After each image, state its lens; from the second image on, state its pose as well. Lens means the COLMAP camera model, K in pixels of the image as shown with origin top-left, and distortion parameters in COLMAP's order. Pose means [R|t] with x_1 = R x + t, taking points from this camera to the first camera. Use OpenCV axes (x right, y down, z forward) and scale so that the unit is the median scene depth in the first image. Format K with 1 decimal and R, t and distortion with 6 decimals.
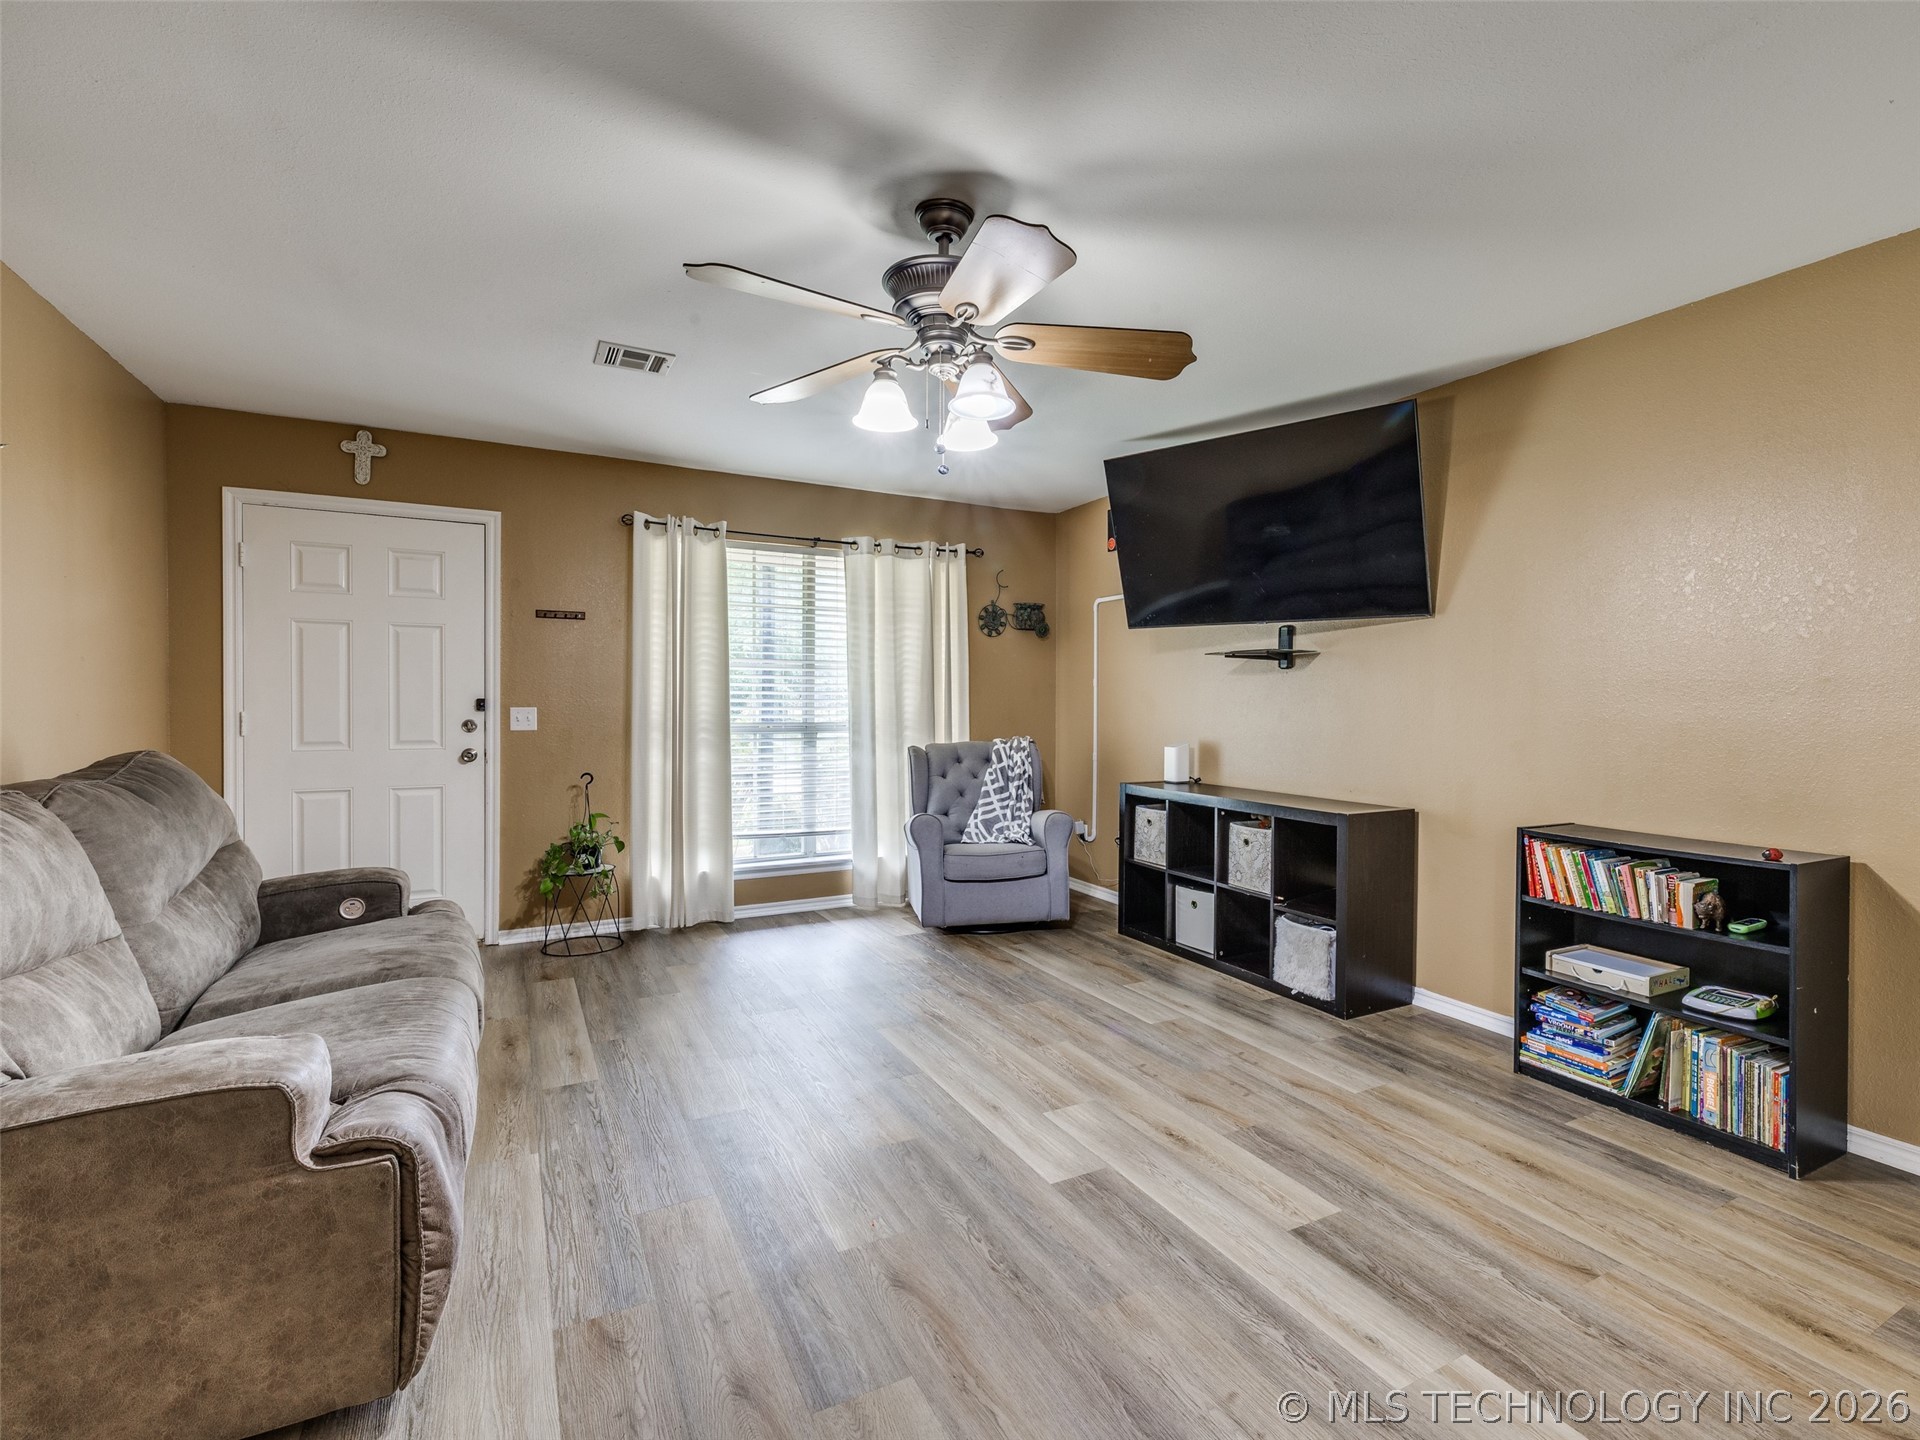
lens RADIAL K [[915.4, 0, 1017.4], [0, 915.4, 711.8], [0, 0, 1]] dist [0.001830, -0.000015]
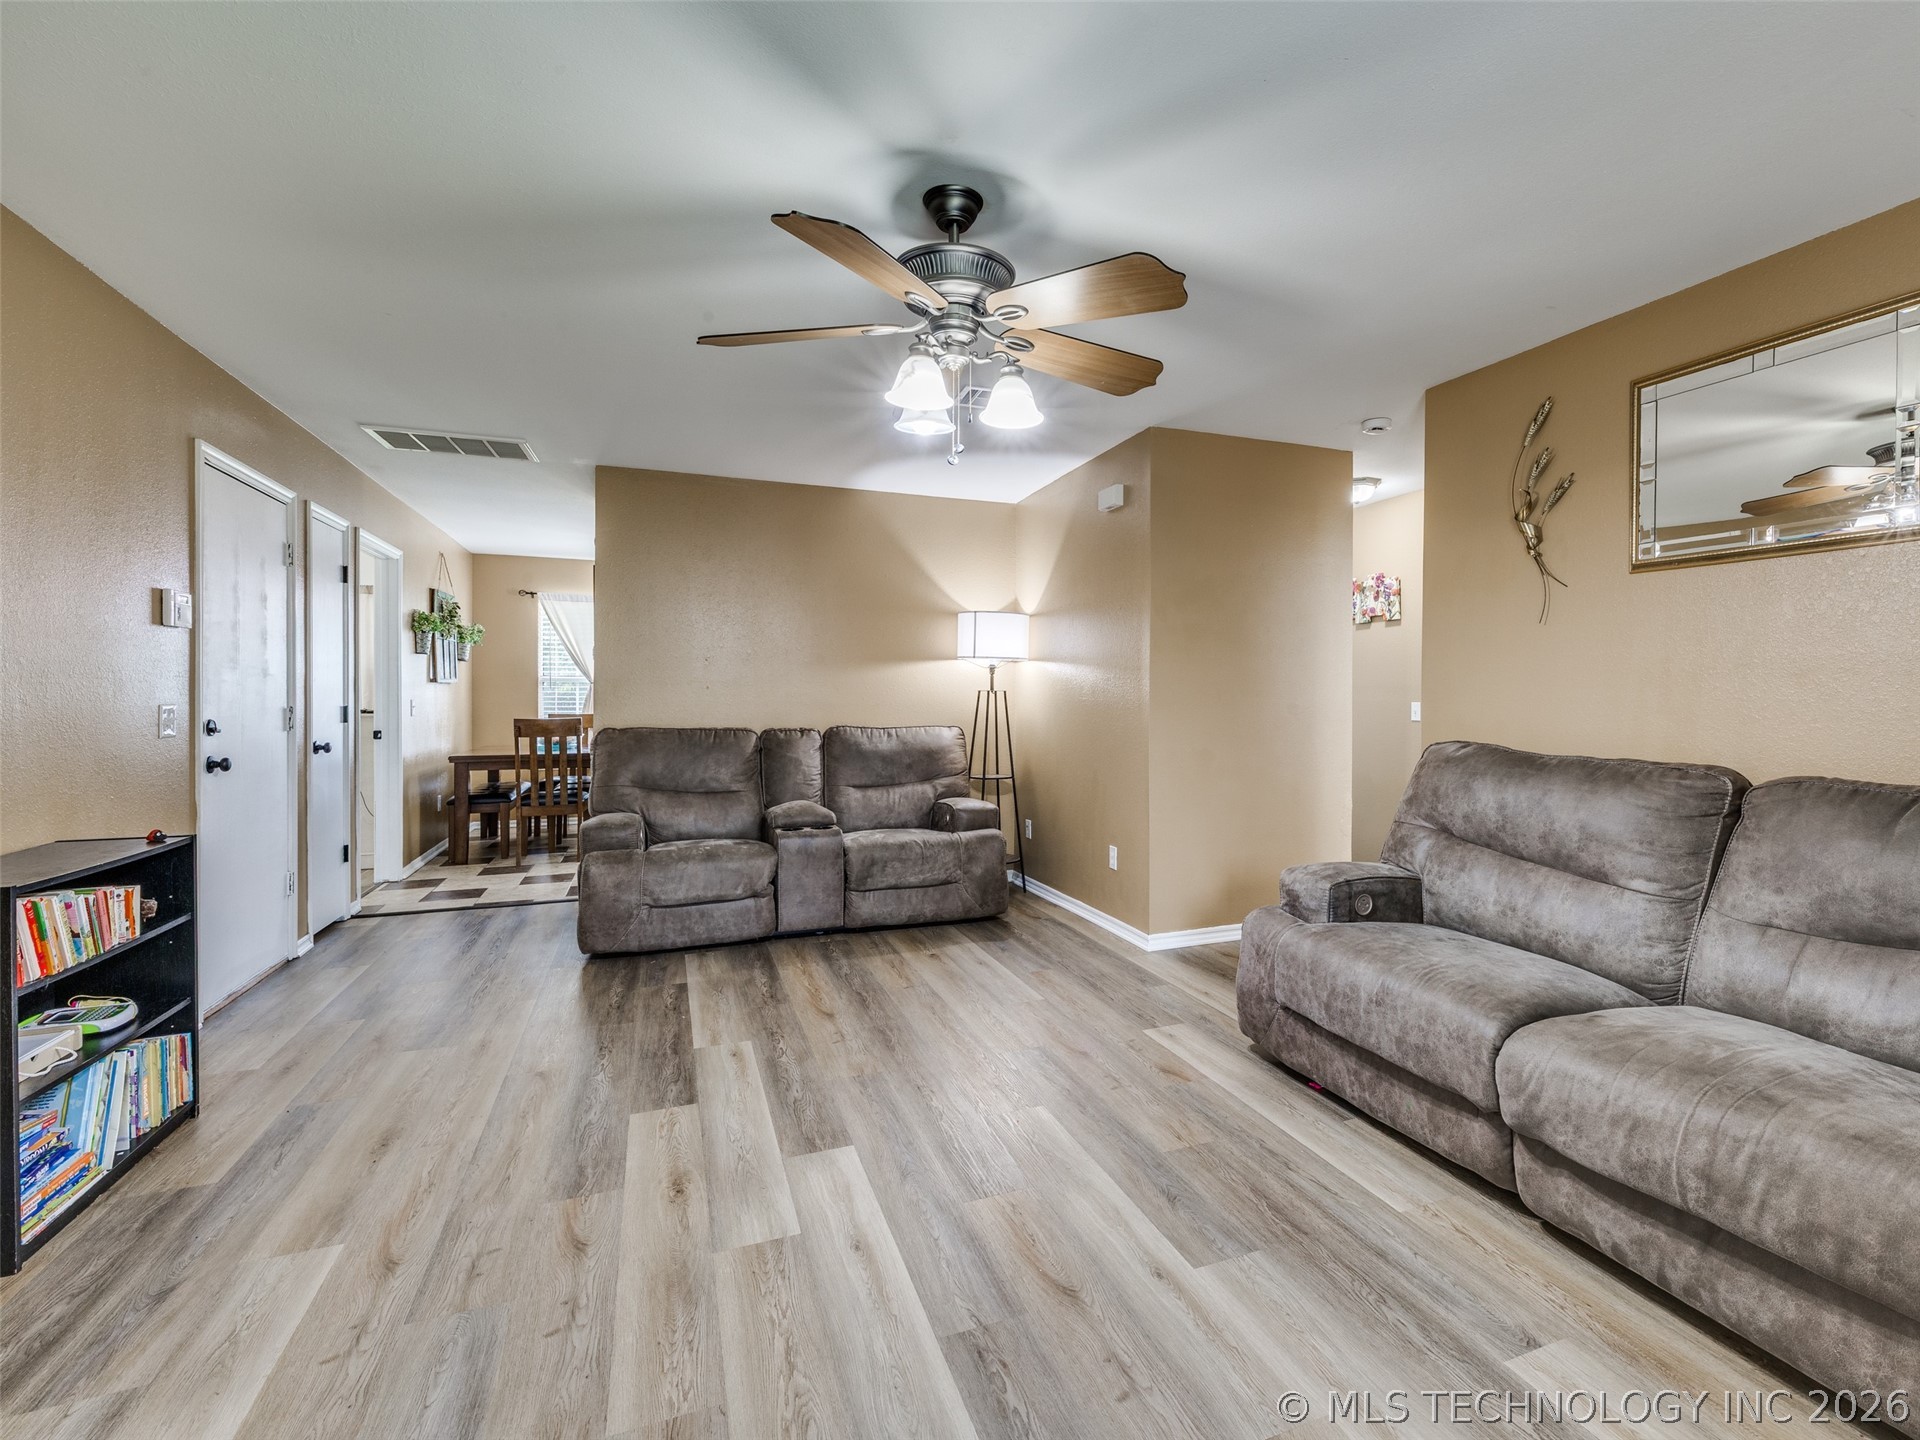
lens RADIAL K [[898.4, 0, 1040.7], [0, 898.4, 706.5], [0, 0, 1]] dist [-0.000764, 0.000241]
pose [[-0.993418, -0.008968, 0.114197, -0.151298], [-0.005998, 0.999636, 0.026321, -0.011447], [-0.114392, 0.025463, -0.993109, 1.027824]]
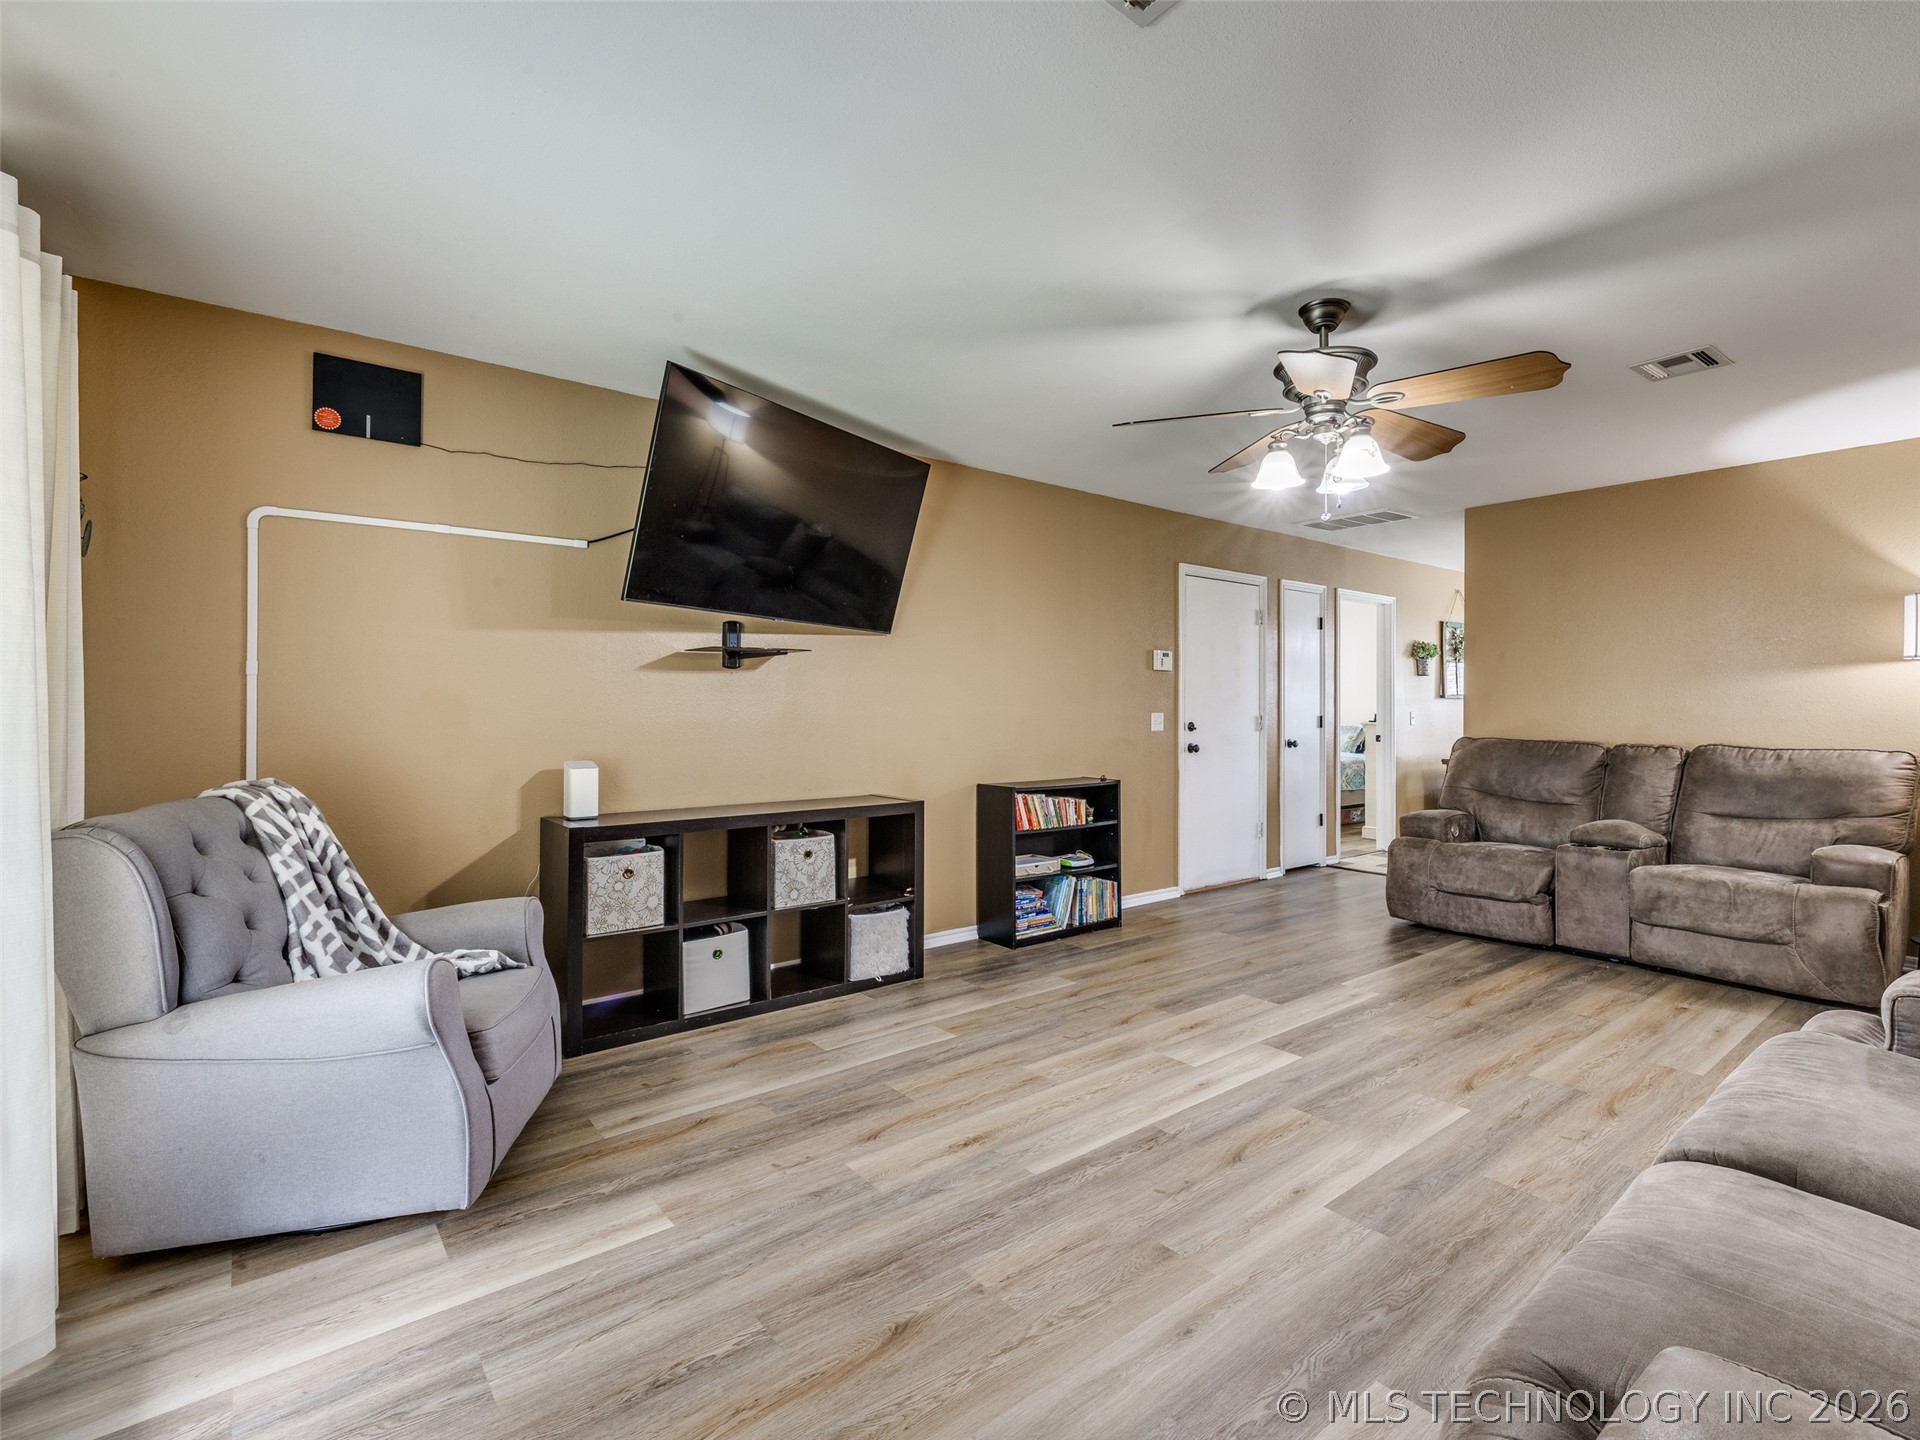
lens RADIAL K [[915.4, 0, 1017.4], [0, 915.4, 711.8], [0, 0, 1]] dist [0.001830, -0.000015]
pose [[-0.189601, -0.011596, 0.981793, -0.627817], [0.009784, 0.999858, 0.013698, -0.012045], [-0.981813, 0.012203, -0.189460, 0.859873]]
